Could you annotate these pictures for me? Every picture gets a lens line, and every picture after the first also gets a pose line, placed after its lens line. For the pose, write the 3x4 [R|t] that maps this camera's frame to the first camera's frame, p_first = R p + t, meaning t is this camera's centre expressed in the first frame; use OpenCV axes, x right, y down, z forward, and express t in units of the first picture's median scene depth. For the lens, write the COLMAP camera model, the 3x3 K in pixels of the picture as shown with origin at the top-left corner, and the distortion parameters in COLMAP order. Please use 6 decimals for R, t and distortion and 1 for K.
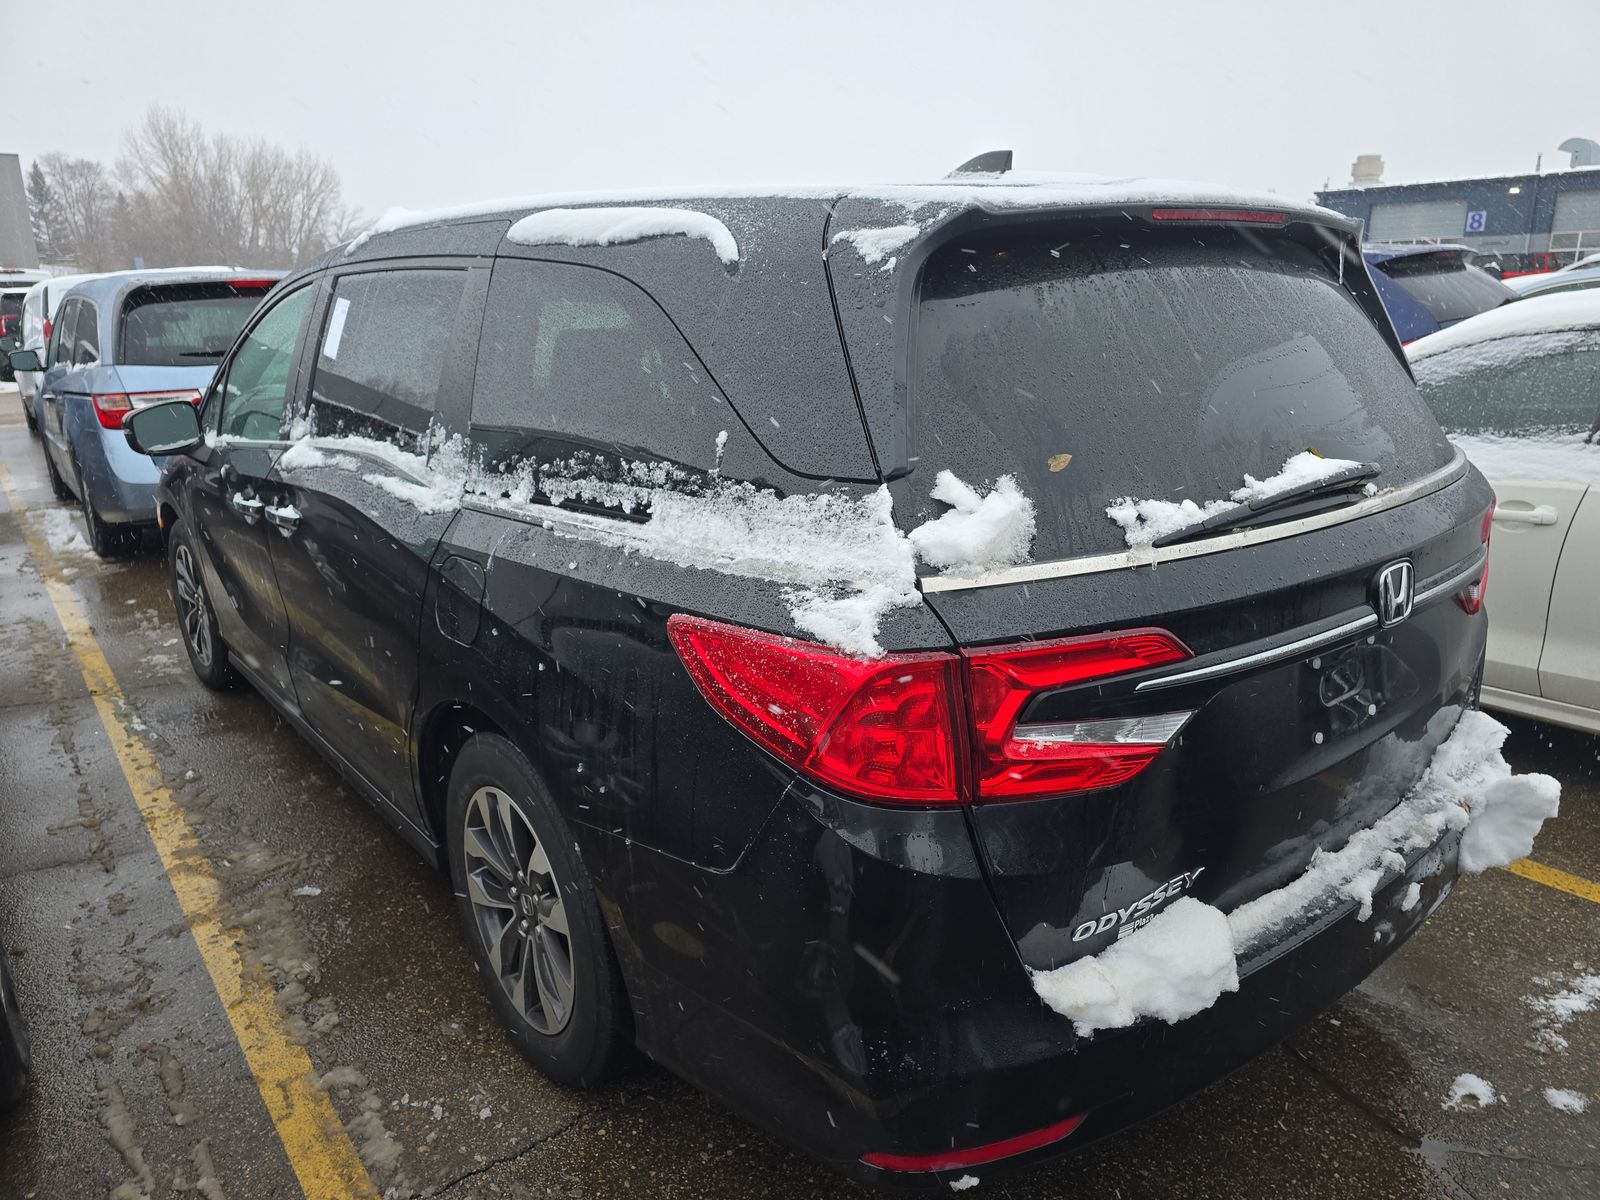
lens RADIAL K [[1086.4, 0, 809.6], [0, 1086.4, 599.6], [0, 0, 1]] dist [0.058806, -0.049776]
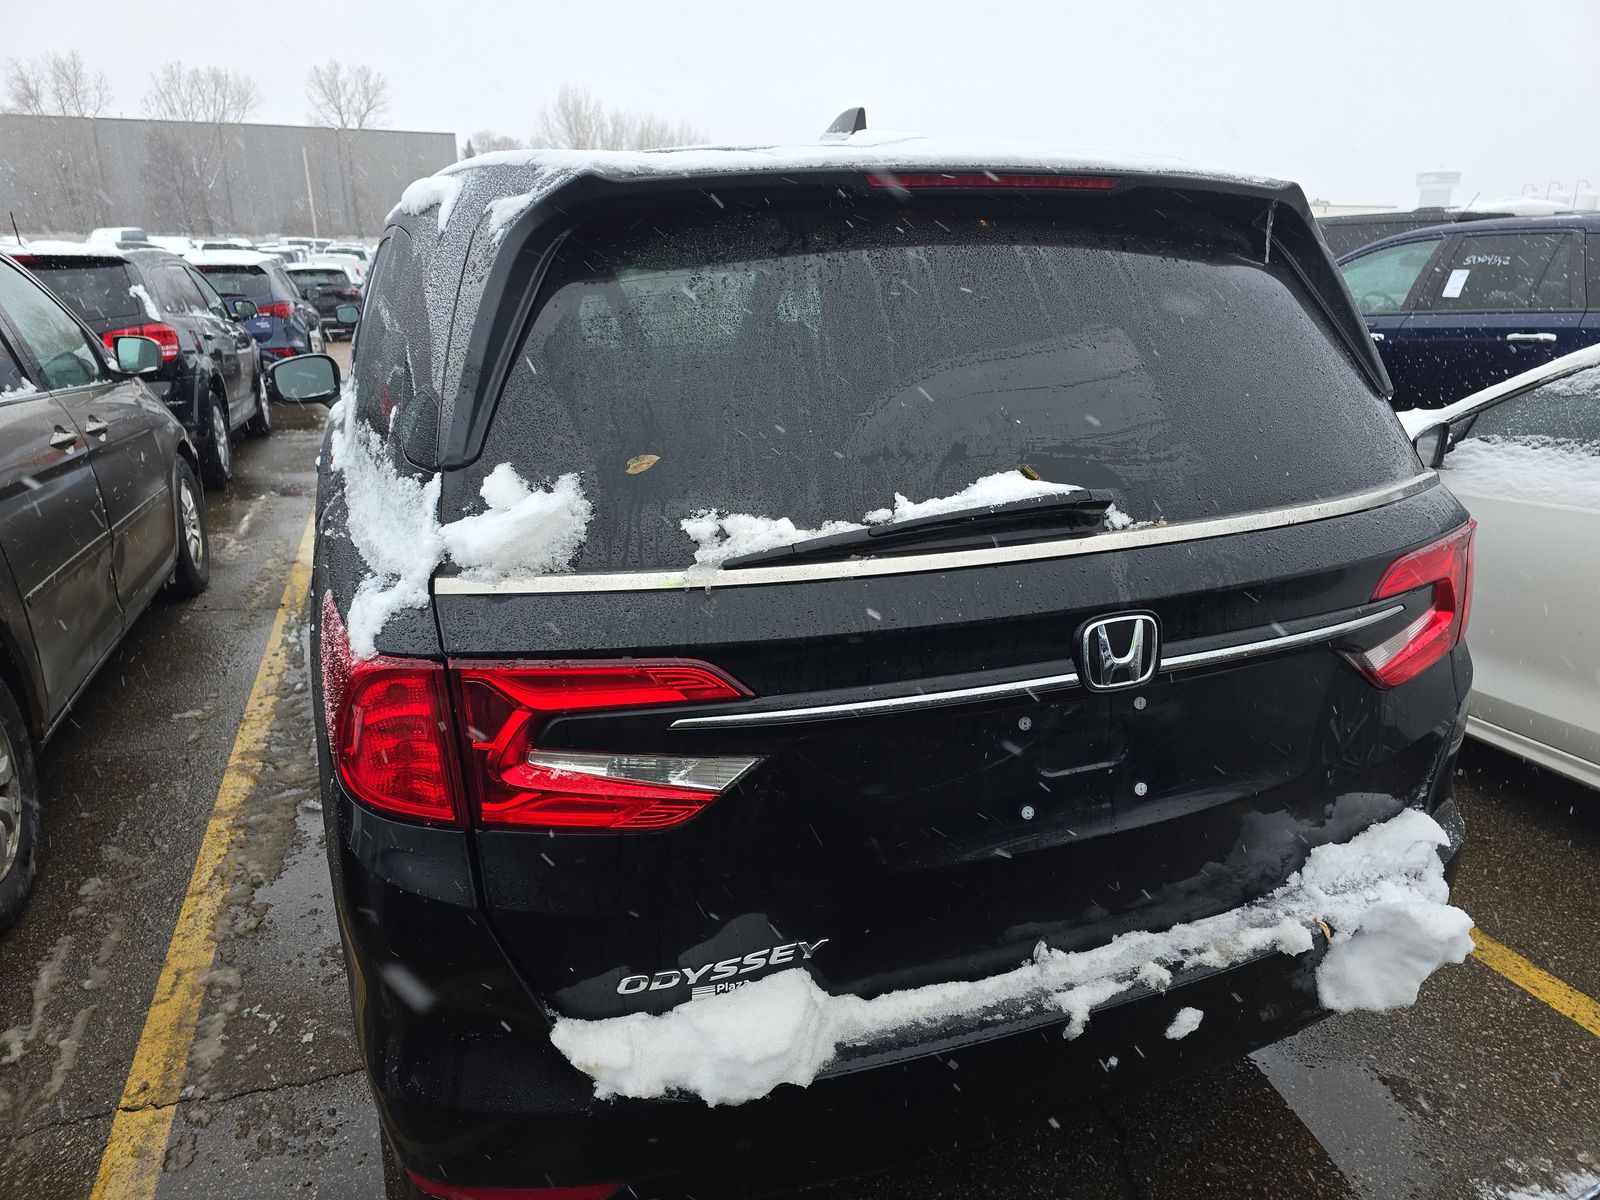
lens RADIAL K [[1086.4, 0, 807.6], [0, 1086.4, 599.1], [0, 0, 1]] dist [0.058806, -0.049776]
pose [[0.950871, 0.101750, -0.292390, 0.605479], [-0.093565, 0.994732, 0.041883, -0.063079], [0.295111, -0.012468, 0.955382, 0.180462]]
